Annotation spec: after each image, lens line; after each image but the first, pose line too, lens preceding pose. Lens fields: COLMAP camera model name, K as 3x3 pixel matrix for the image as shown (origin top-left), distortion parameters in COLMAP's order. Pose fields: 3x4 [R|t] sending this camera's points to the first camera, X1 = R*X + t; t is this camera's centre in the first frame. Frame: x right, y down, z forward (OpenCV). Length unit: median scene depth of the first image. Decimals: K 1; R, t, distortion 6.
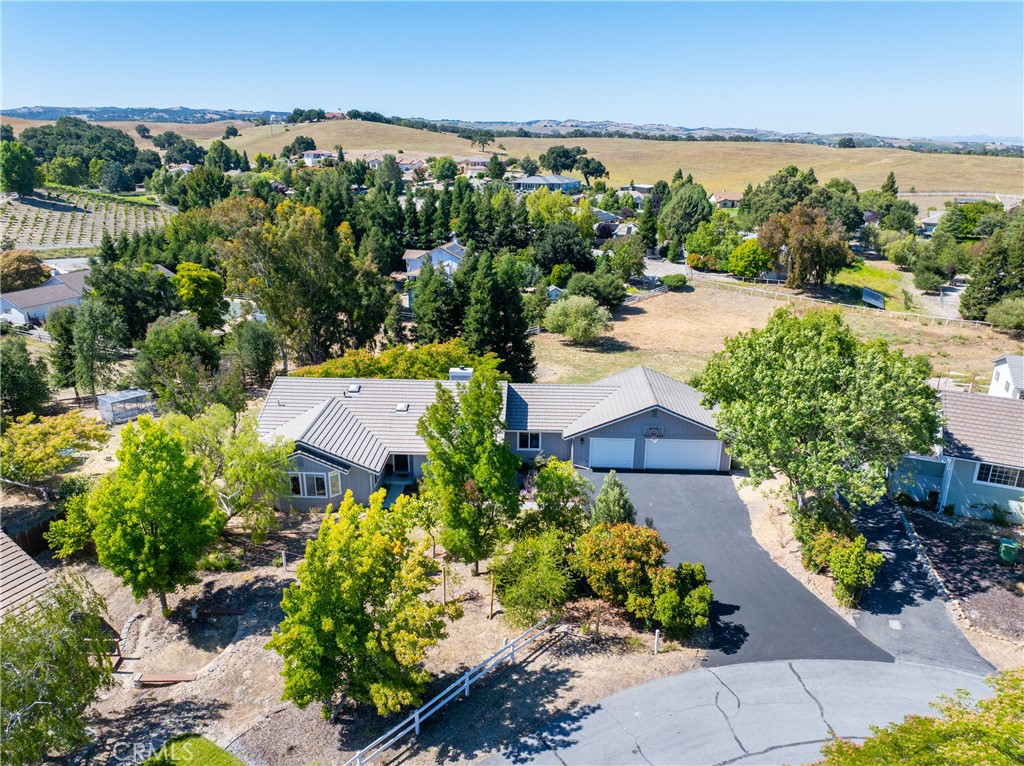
lens RADIAL K [[711.5, 0, 512.2], [0, 711.5, 383.5], [0, 0, 1]] dist [-0.038857, 0.006688]
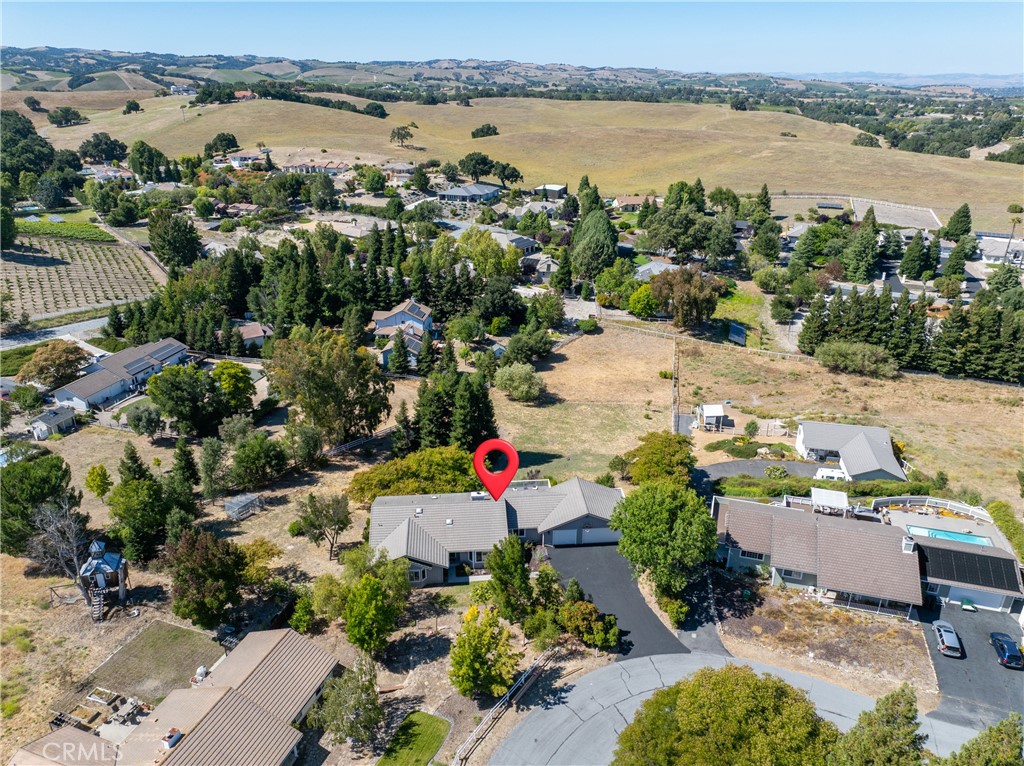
lens RADIAL K [[711.5, 0, 508.1], [0, 711.5, 384.2], [0, 0, 1]] dist [-0.038857, 0.006688]
pose [[0.992189, -0.054638, 0.112144, -0.077891], [0.045571, 0.995600, 0.081878, -0.186980], [-0.116124, -0.076127, 0.990313, -0.317063]]
